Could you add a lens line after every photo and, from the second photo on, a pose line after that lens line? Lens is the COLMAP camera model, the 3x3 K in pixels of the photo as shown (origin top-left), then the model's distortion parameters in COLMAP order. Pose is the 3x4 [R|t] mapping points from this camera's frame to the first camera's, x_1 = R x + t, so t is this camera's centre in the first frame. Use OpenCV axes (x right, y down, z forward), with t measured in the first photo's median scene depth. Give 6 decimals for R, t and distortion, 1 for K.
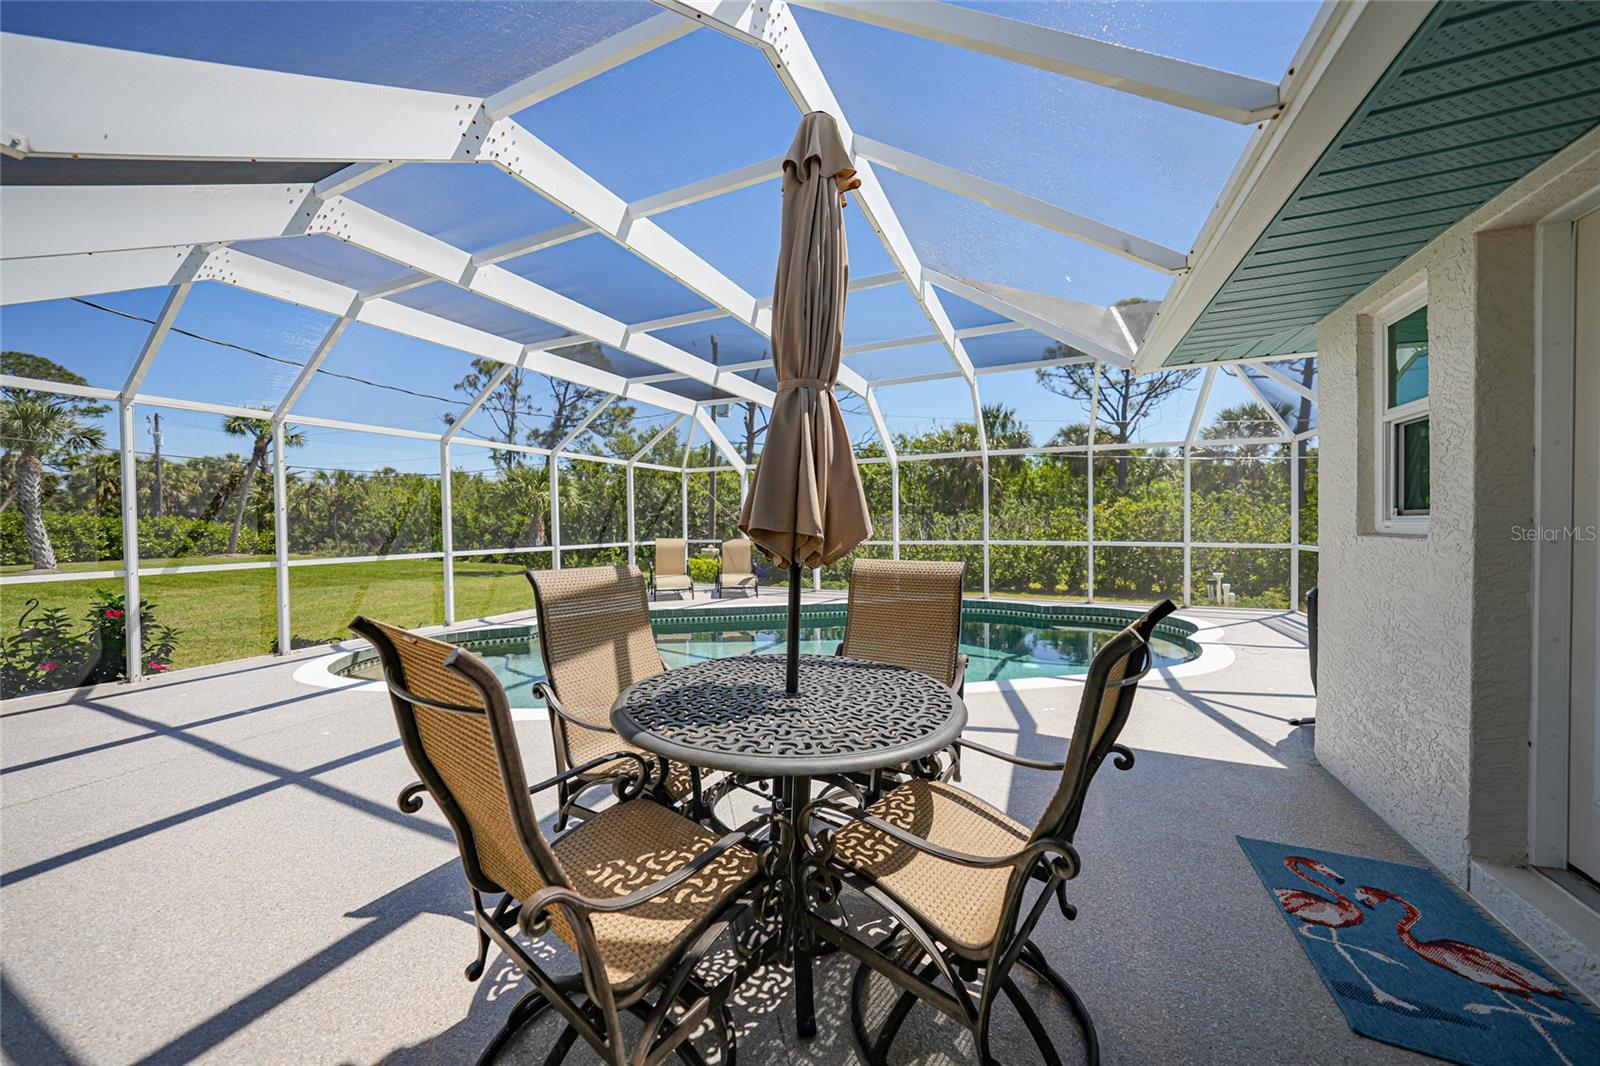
lens RADIAL K [[554.7, 0, 801.8], [0, 554.7, 529.9], [0, 0, 1]] dist [-0.028634, 0.007023]
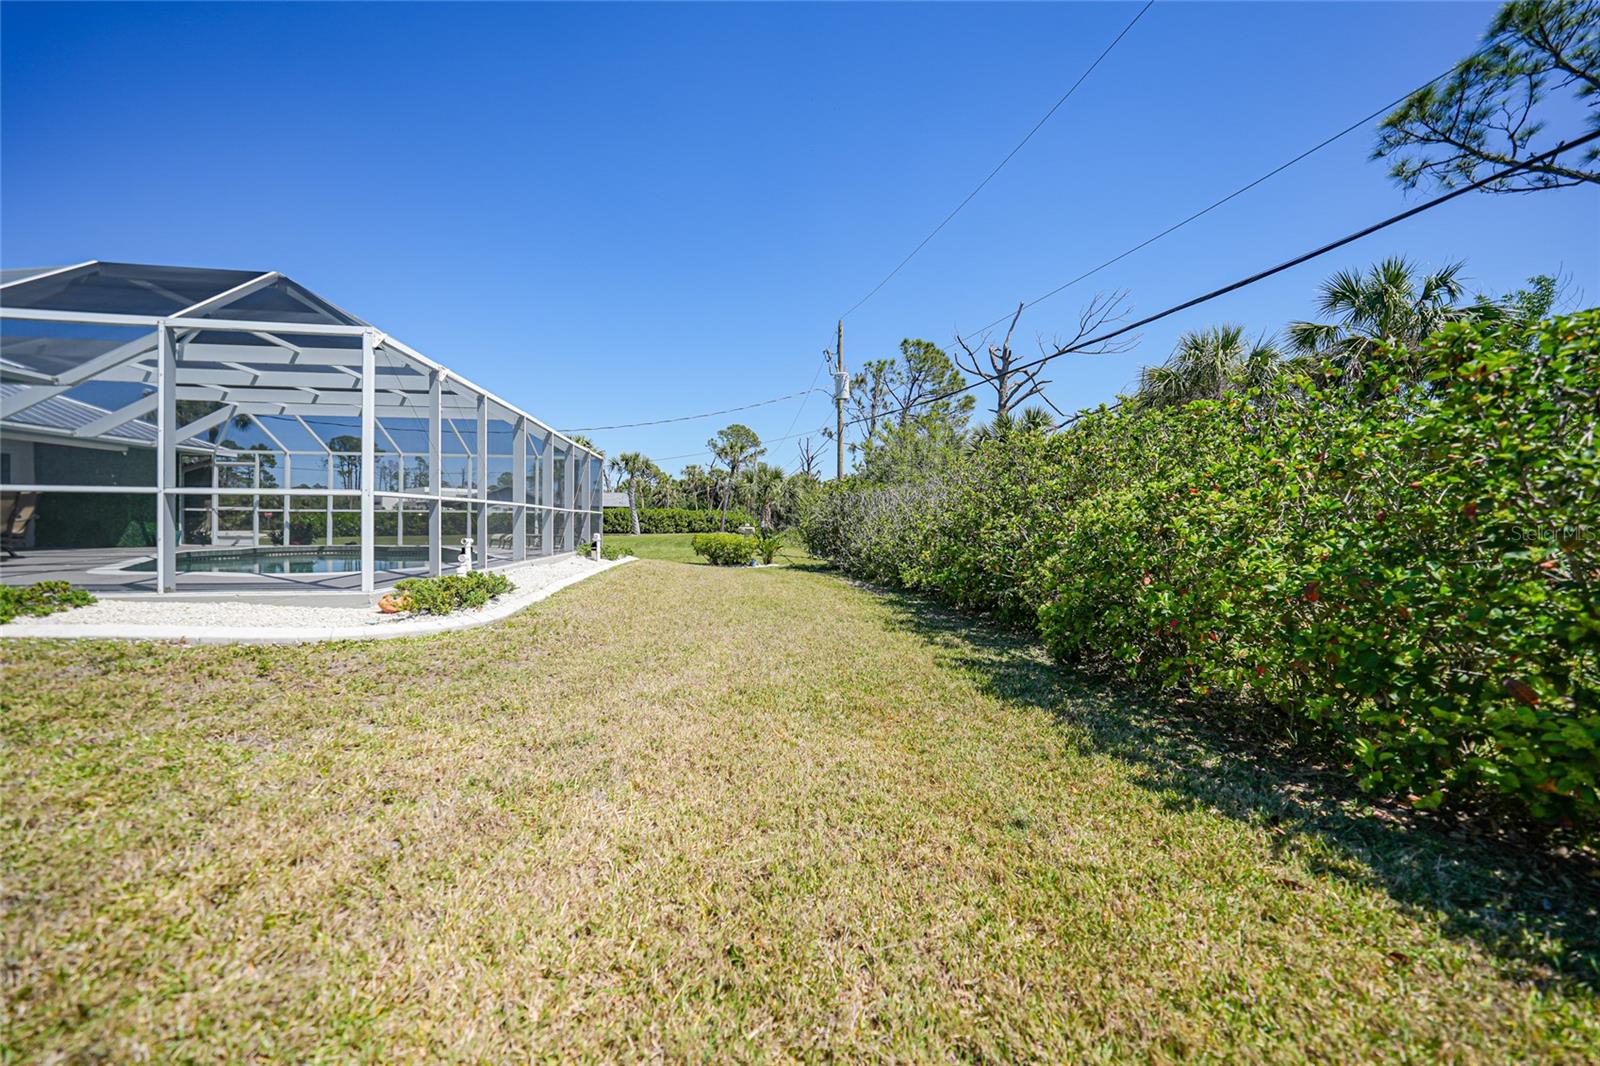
lens RADIAL K [[554.7, 0, 801.8], [0, 554.7, 529.9], [0, 0, 1]] dist [-0.028634, 0.007023]
pose [[0.531362, 0.021569, -0.846870, 1.086372], [-0.023910, 0.999659, 0.010458, 0.032810], [0.846807, 0.014691, 0.531697, 0.689220]]
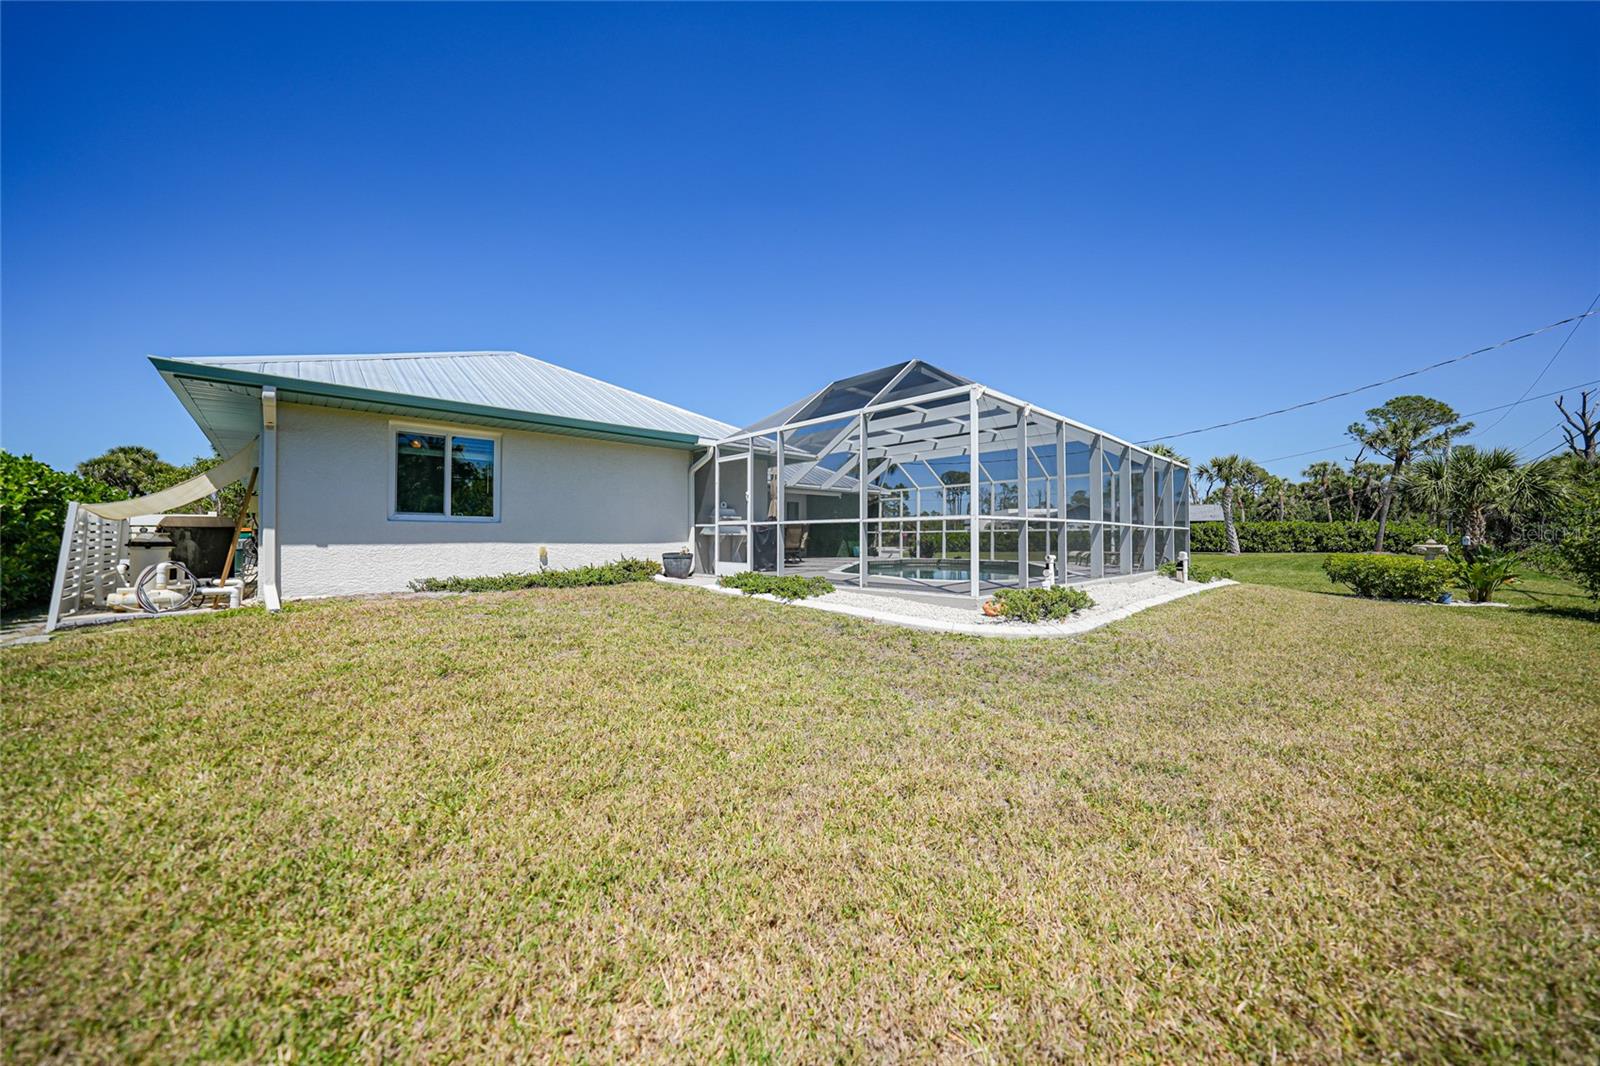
lens RADIAL K [[554.7, 0, 801.8], [0, 554.7, 529.9], [0, 0, 1]] dist [-0.028634, 0.007023]
pose [[-0.388907, -0.006932, -0.921251, 1.101233], [-0.010772, 0.999938, -0.002977, 0.032393], [0.921214, 0.008766, -0.388957, 0.683005]]
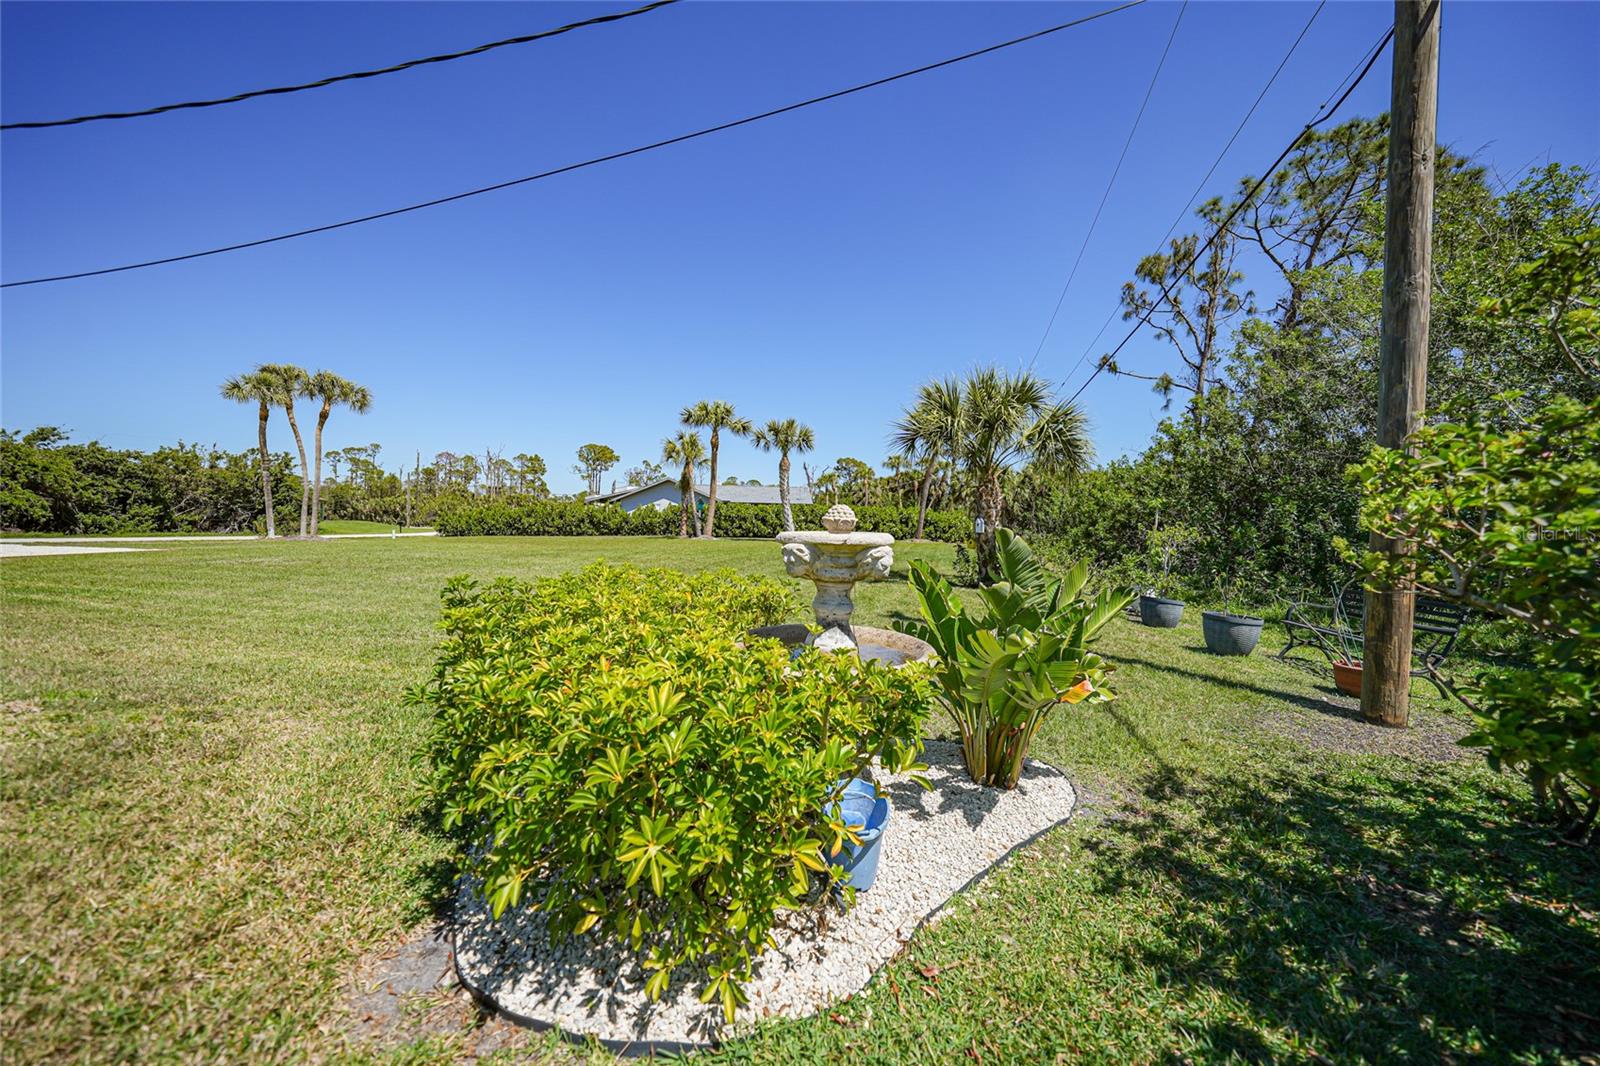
lens RADIAL K [[554.7, 0, 801.8], [0, 554.7, 529.9], [0, 0, 1]] dist [-0.028634, 0.007023]
pose [[0.166670, 0.019861, -0.985813, -0.016764], [-0.035771, 0.999261, 0.014085, 0.042482], [0.985364, 0.032916, 0.167257, 1.286608]]
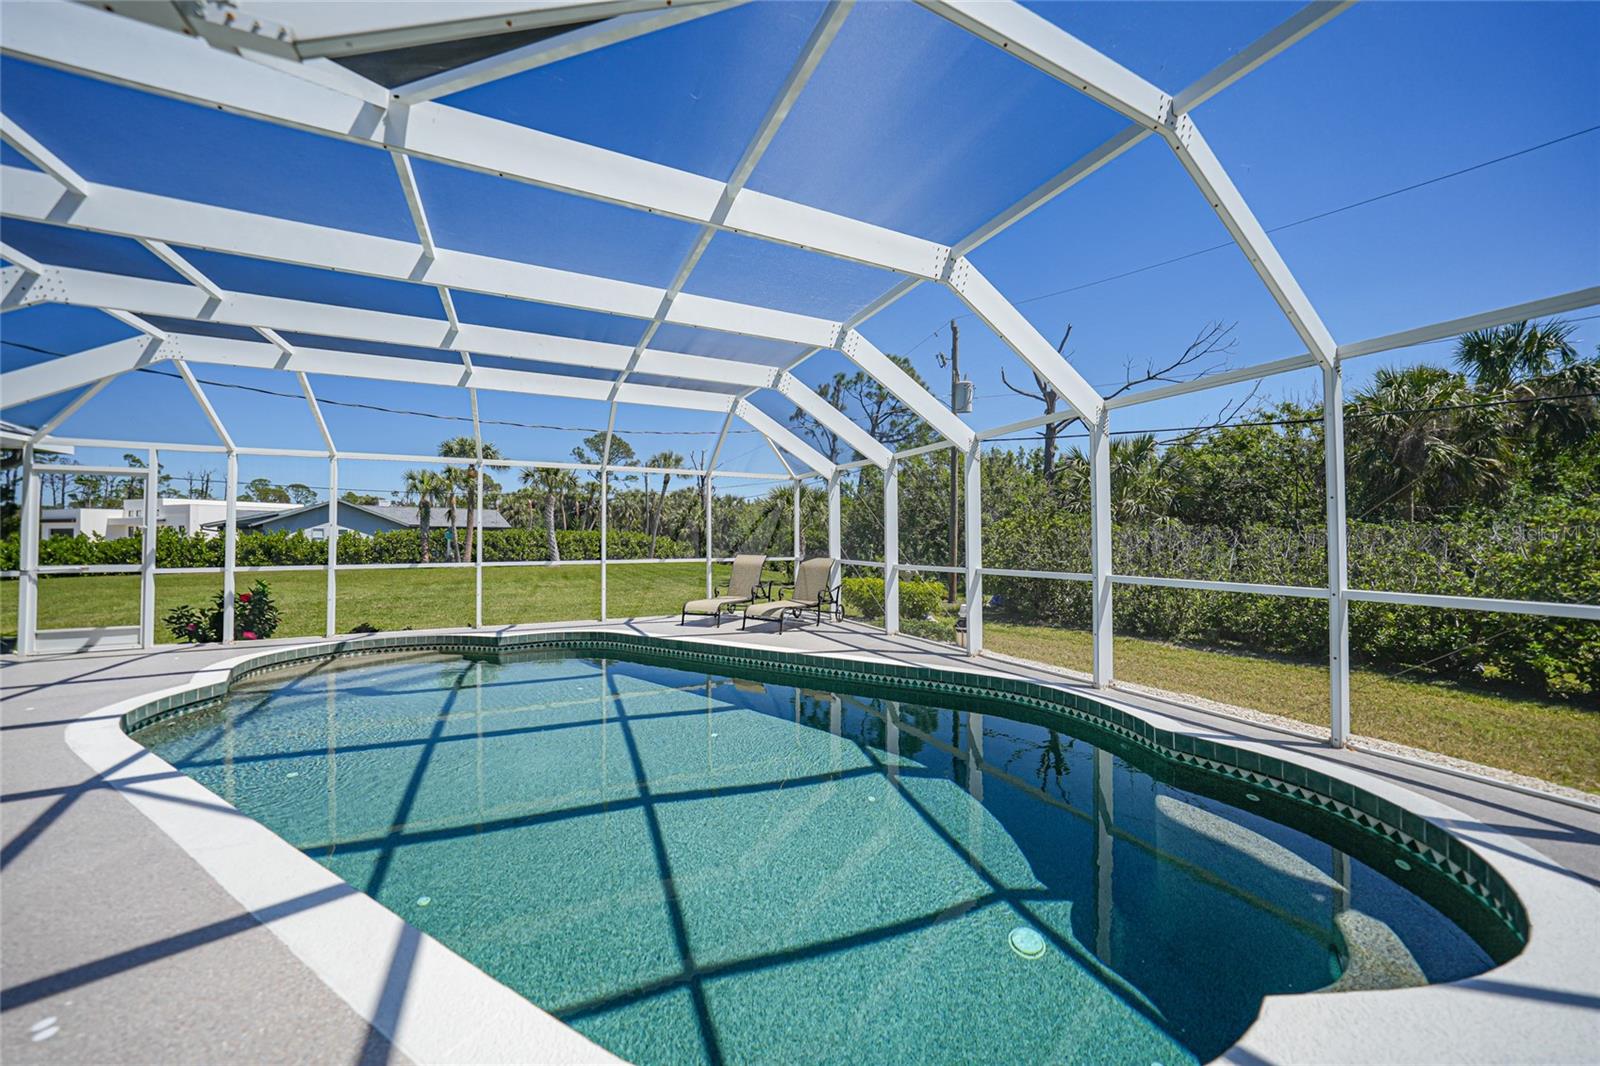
lens RADIAL K [[553.8, 0, 798.8], [0, 553.8, 534.1], [0, 0, 1]] dist [-0.015316, -0.000009]
pose [[0.768116, 0.002404, -0.640307, 0.338768], [-0.014645, 0.999797, -0.013815, -0.006393], [0.640144, 0.019989, 0.767995, 0.322131]]
